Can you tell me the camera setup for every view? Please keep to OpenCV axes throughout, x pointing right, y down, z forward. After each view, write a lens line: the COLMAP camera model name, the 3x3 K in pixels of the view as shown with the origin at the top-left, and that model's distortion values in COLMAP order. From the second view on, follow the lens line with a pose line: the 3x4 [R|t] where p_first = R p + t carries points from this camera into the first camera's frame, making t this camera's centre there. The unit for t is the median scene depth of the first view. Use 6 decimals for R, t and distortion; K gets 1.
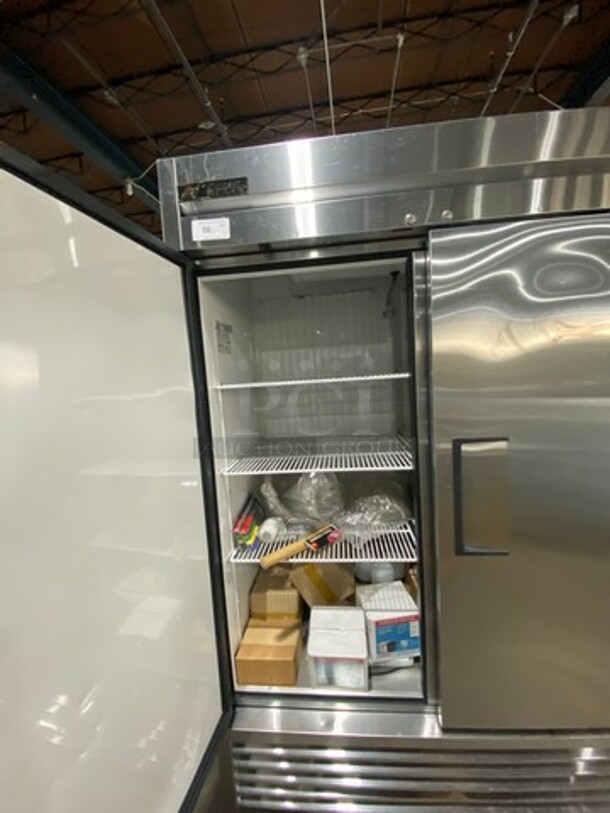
lens RADIAL K [[326.6, 0, 305.0], [0, 326.6, 406.5], [0, 0, 1]] dist [-0.000353, -0.008106]
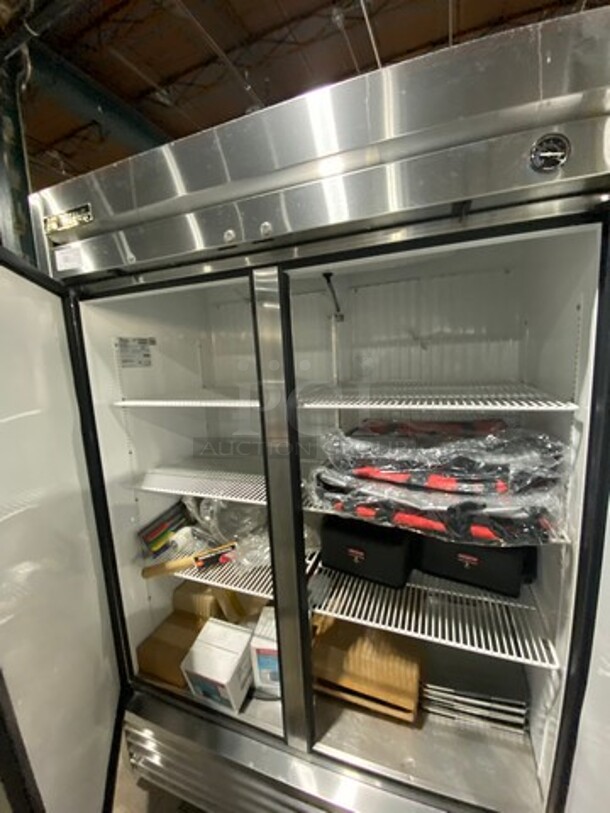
lens RADIAL K [[330.4, 0, 305.0], [0, 330.4, 406.5], [0, 0, 1]] dist [-0.022389, -0.000383]
pose [[0.968519, 0.053568, -0.243108, 0.188024], [-0.038260, 0.997001, 0.067265, -0.046607], [0.245982, -0.055846, 0.967664, 0.043033]]
